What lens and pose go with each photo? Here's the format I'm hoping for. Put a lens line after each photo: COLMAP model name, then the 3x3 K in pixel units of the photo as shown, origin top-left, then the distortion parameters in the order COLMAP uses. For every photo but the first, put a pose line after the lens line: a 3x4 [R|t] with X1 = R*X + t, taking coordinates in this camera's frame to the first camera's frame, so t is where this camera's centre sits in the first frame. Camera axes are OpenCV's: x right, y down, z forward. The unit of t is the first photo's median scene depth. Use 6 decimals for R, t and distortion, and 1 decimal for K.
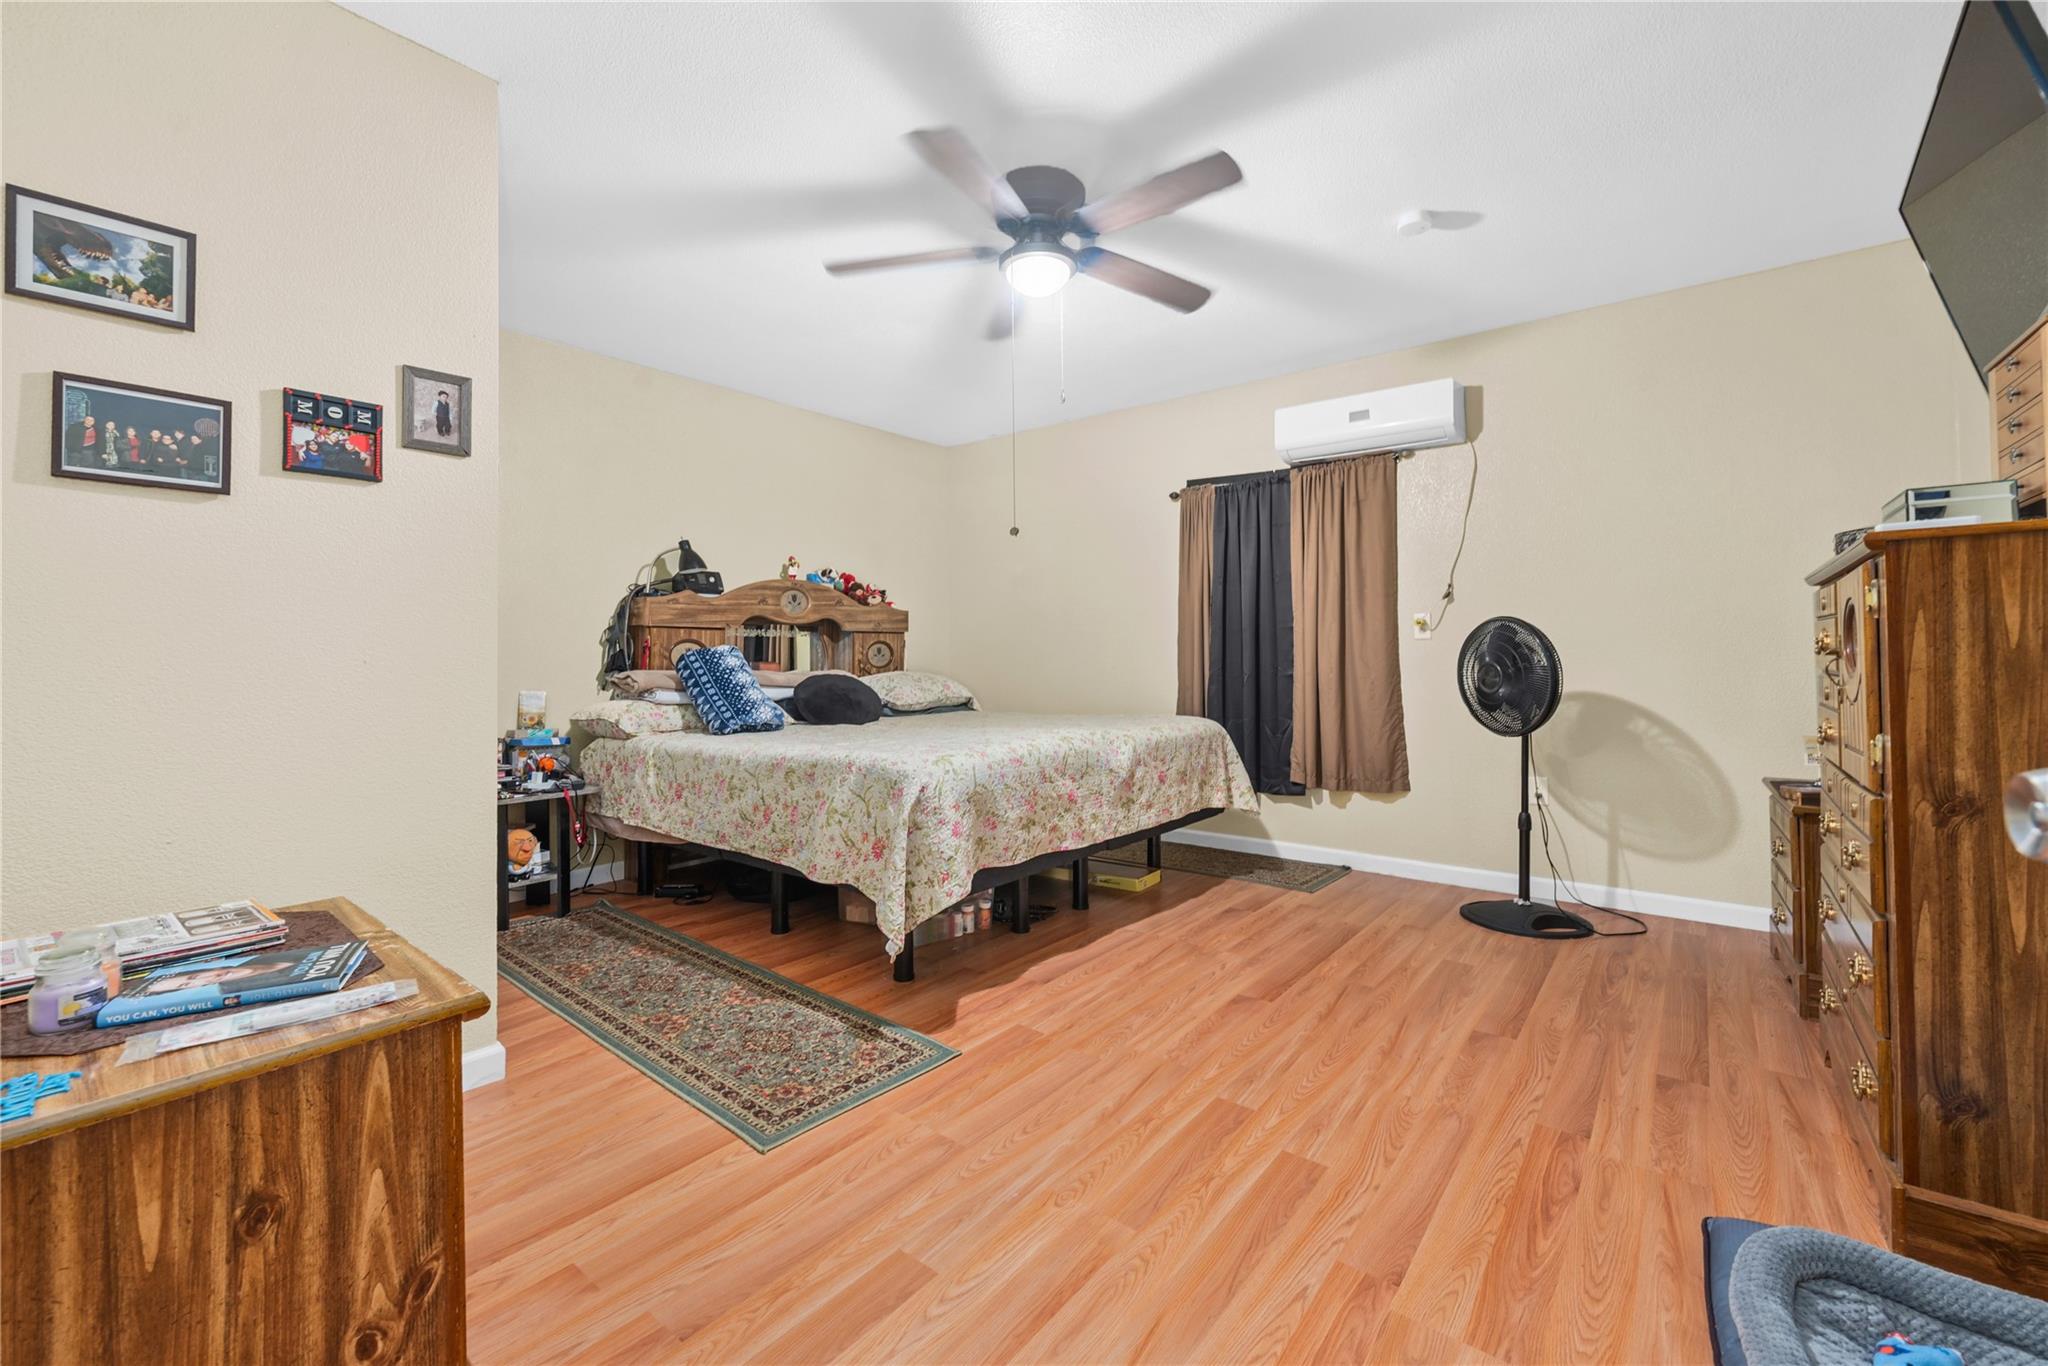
lens RADIAL K [[813.3, 0, 1015.4], [0, 813.3, 629.7], [0, 0, 1]] dist [0.001093, 0.000012]
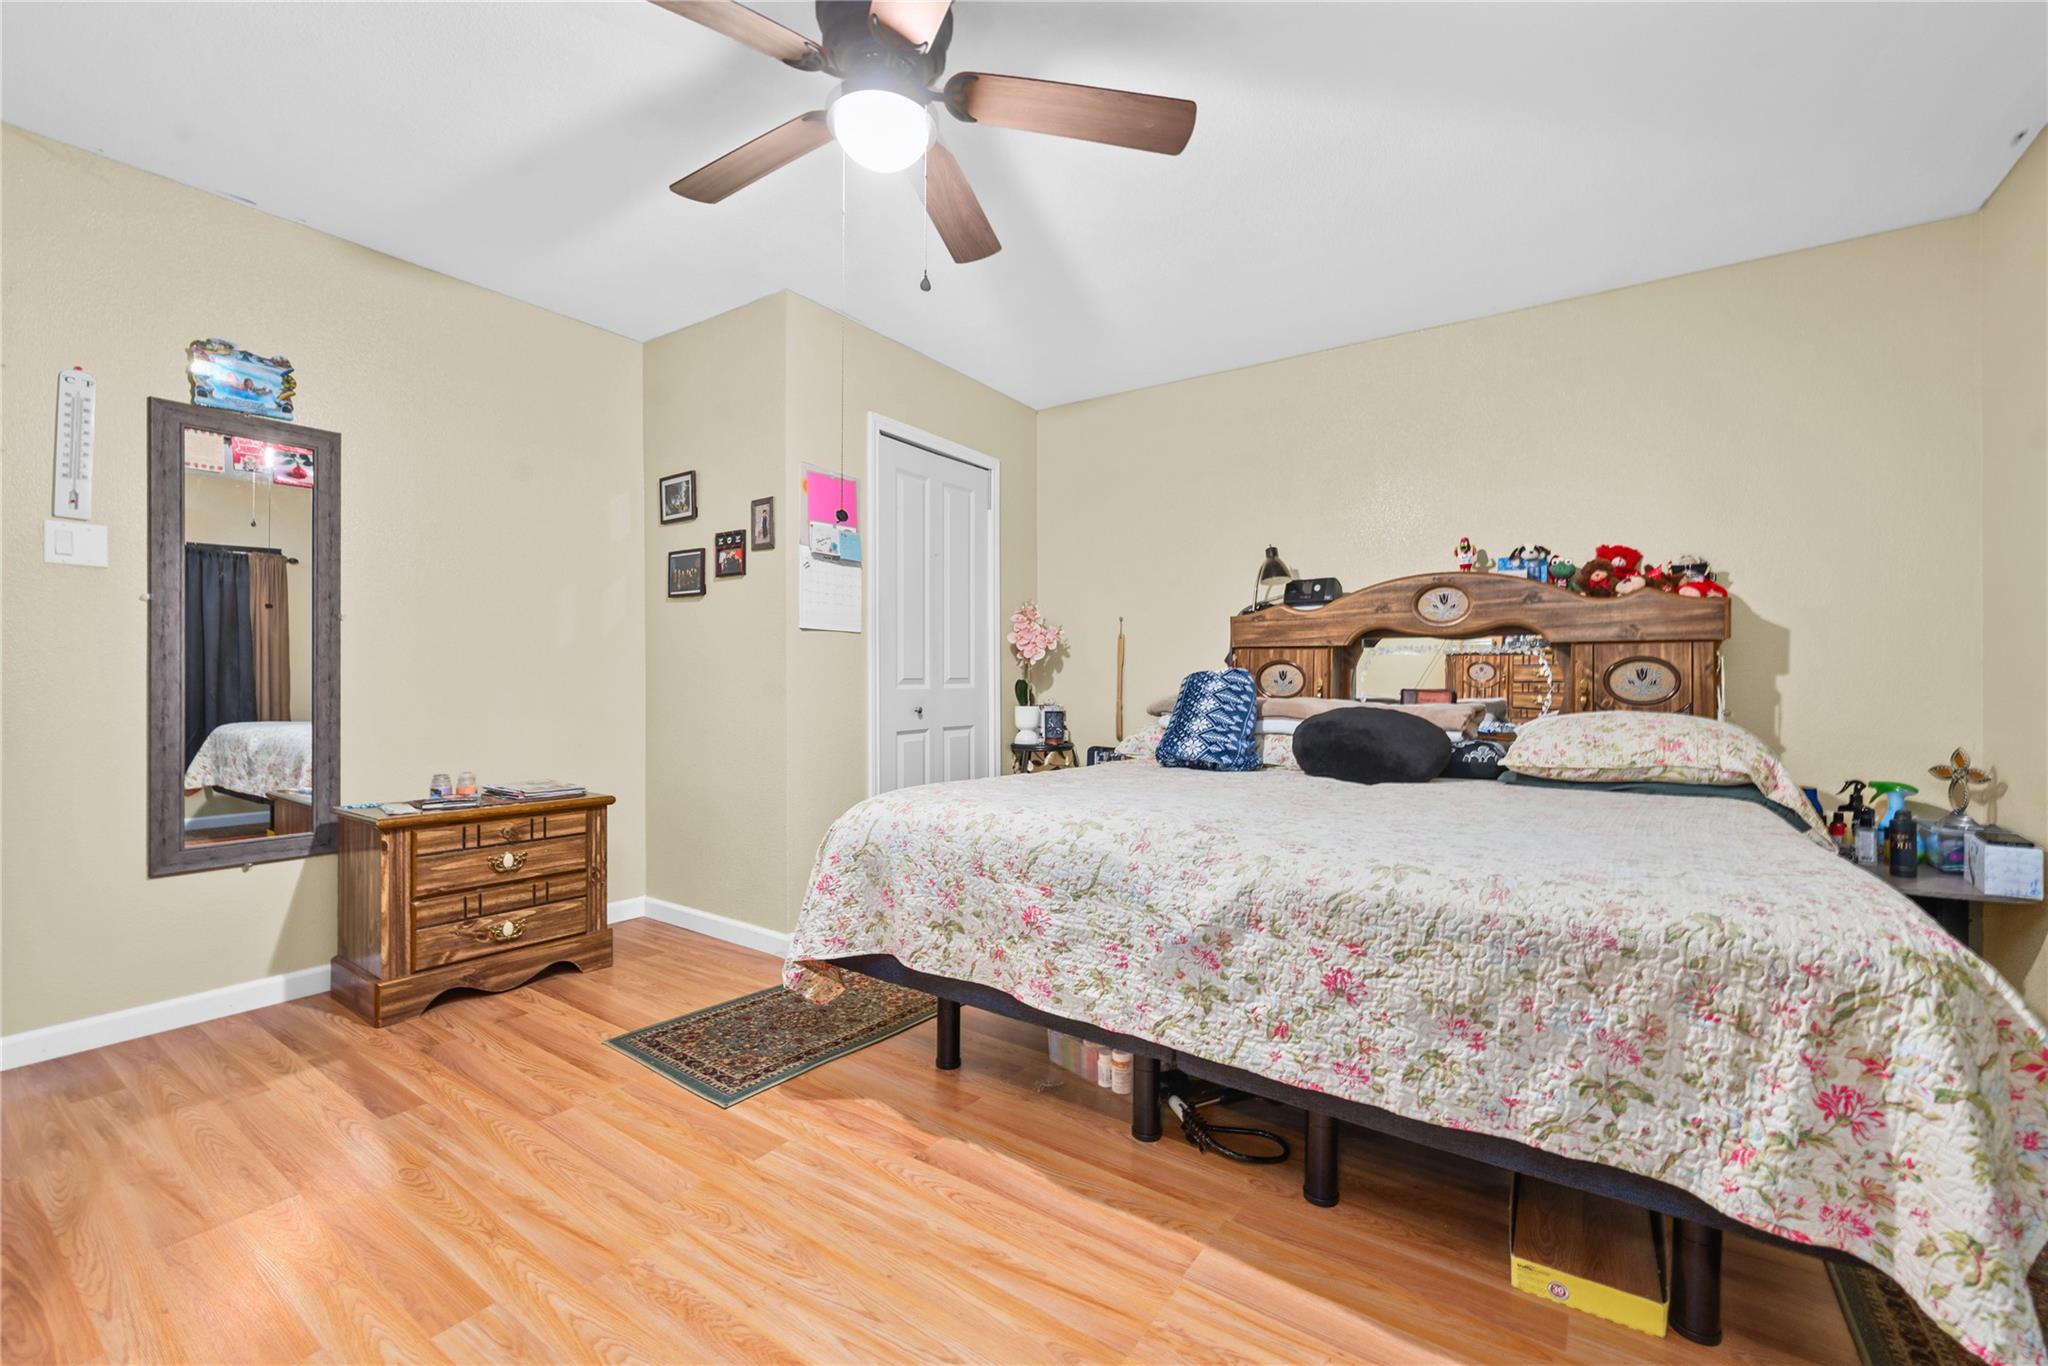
lens RADIAL K [[834.7, 0, 1016.5], [0, 834.7, 673.1], [0, 0, 1]] dist [-0.001333, 0.000016]
pose [[0.091771, -0.000284, -0.995780, 0.710876], [0.024567, 0.999696, 0.001979, 0.025406], [0.995477, -0.024645, 0.091750, 0.981912]]
